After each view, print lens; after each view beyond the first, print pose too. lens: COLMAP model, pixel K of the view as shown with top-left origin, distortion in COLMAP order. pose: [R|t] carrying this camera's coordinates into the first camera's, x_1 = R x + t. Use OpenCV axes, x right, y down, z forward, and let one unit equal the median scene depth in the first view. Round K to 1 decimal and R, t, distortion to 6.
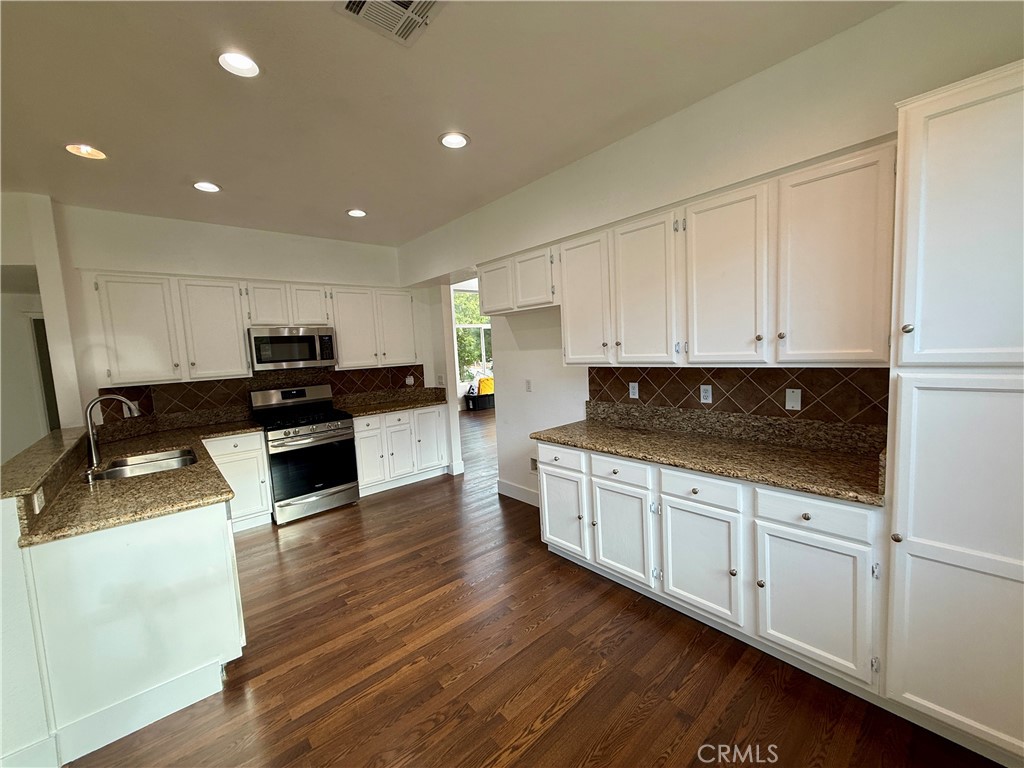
lens RADIAL K [[406.3, 0, 512.0], [0, 406.3, 384.0], [0, 0, 1]] dist [-0.001878, 0.000092]
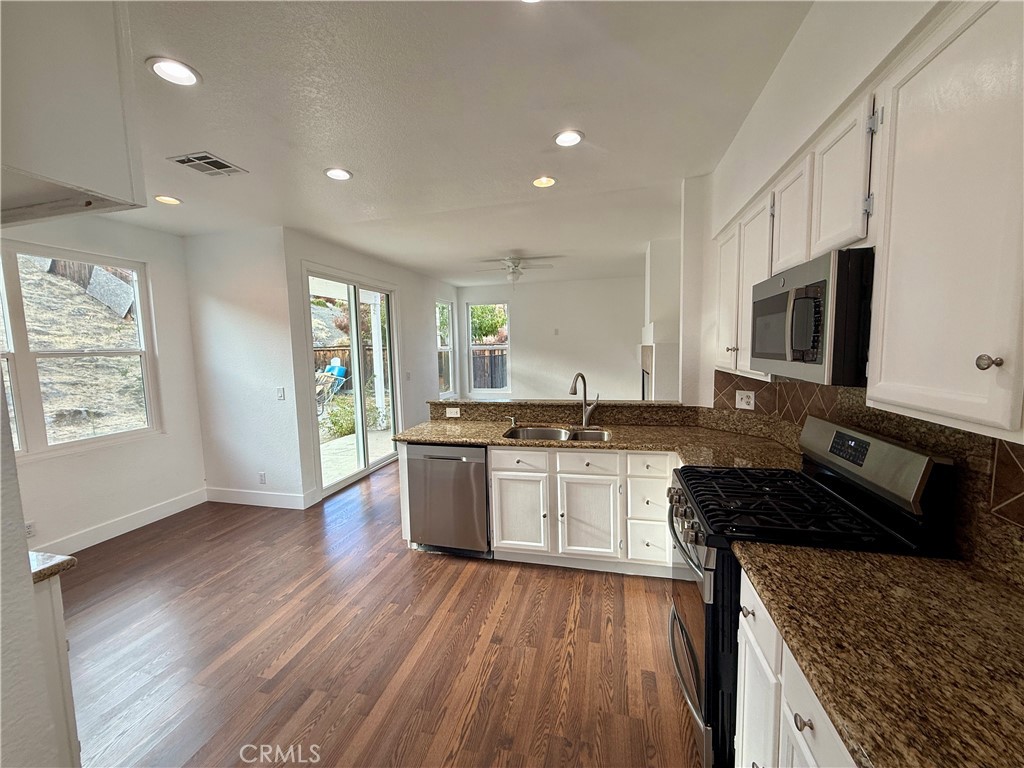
lens RADIAL K [[406.3, 0, 512.0], [0, 406.3, 384.0], [0, 0, 1]] dist [-0.001878, 0.000092]
pose [[-0.819808, 0.122335, -0.559418, -0.102305], [0.013982, 0.980899, 0.194015, -0.121384], [0.572467, 0.151233, -0.805860, 1.264667]]
